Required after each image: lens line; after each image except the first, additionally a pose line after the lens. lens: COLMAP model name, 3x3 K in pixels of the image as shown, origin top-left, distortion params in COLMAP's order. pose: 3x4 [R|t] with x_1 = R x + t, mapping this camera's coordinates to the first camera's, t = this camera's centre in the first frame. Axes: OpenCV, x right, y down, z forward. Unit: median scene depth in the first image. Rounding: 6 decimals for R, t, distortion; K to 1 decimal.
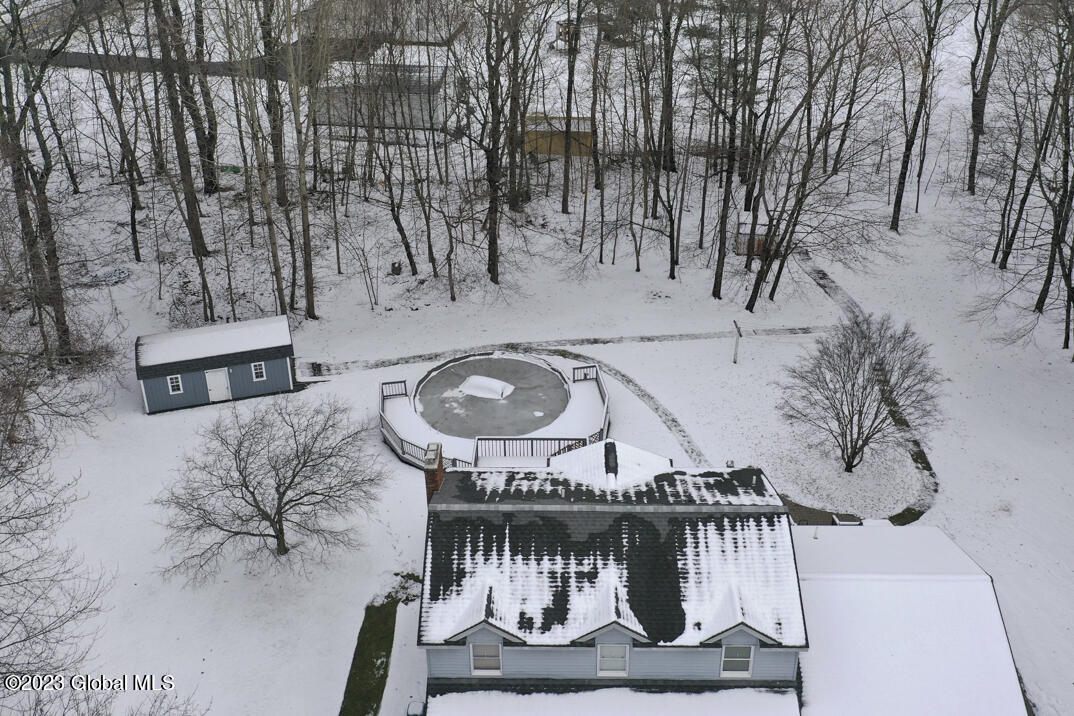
lens RADIAL K [[1087.0, 0, 534.5], [0, 1087.0, 272.4], [0, 0, 1]] dist [0.007272, 0.000000]
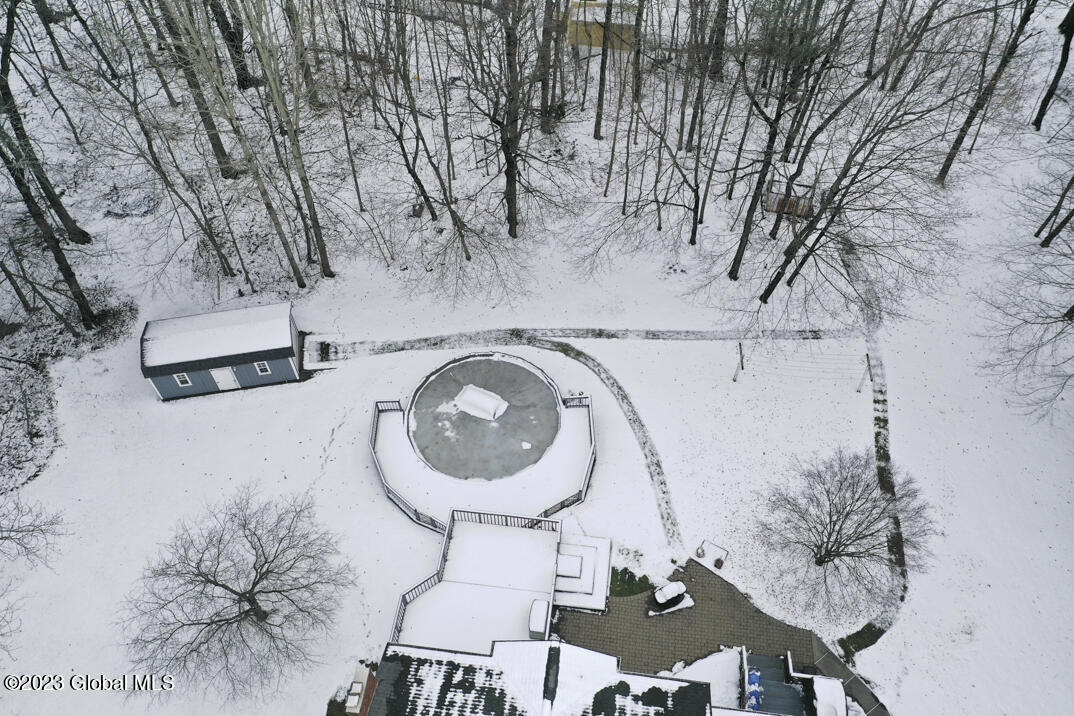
lens RADIAL K [[855.7, 0, 534.7], [0, 855.7, 361.5], [0, 0, 1]] dist [0.005520, 0.007257]
pose [[0.994050, 0.084249, -0.069034, 0.058280], [-0.046281, 0.900449, 0.432492, -0.278501], [0.098599, -0.426724, 0.898991, 0.300549]]
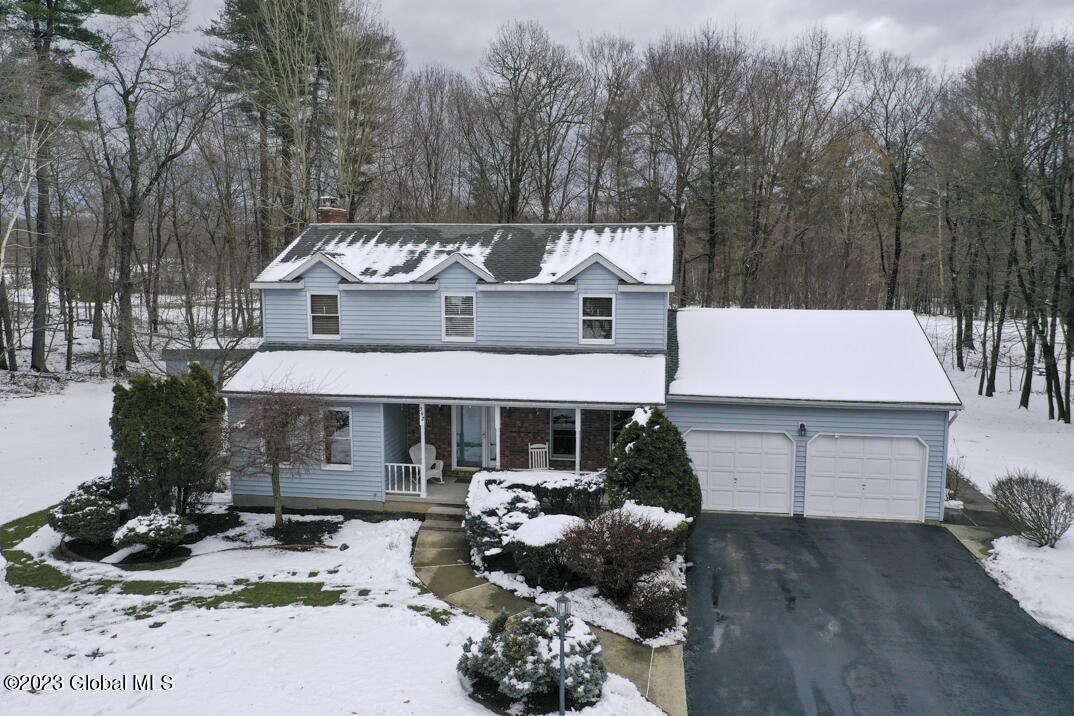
lens RADIAL K [[855.7, 0, 534.0], [0, 855.7, 355.9], [0, 0, 1]] dist [0.005520, 0.007257]
pose [[0.990113, 0.032987, -0.136335, 0.134933], [-0.079932, 0.931391, -0.355137, 0.369972], [0.115267, 0.362523, 0.924819, 0.216501]]
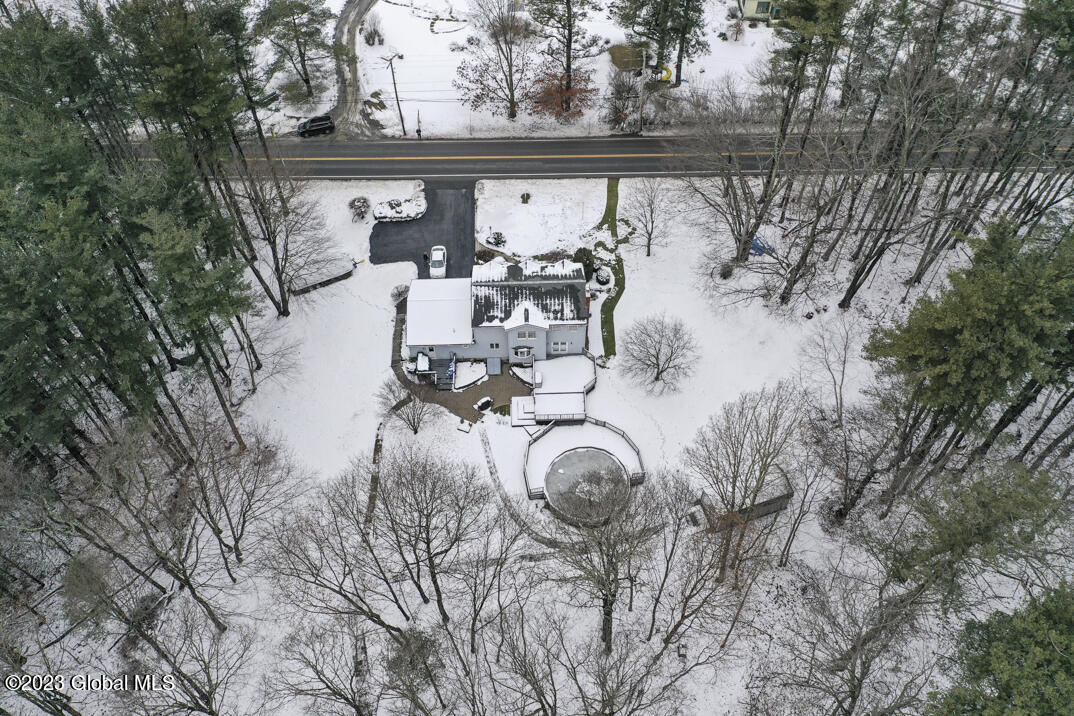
lens RADIAL K [[855.7, 0, 544.2], [0, 855.7, 355.0], [0, 0, 1]] dist [0.005520, 0.007257]
pose [[-0.998488, 0.051748, -0.018530, 0.048989], [-0.009459, 0.170314, 0.985344, -1.354709], [0.054145, 0.984030, -0.169567, 1.015682]]
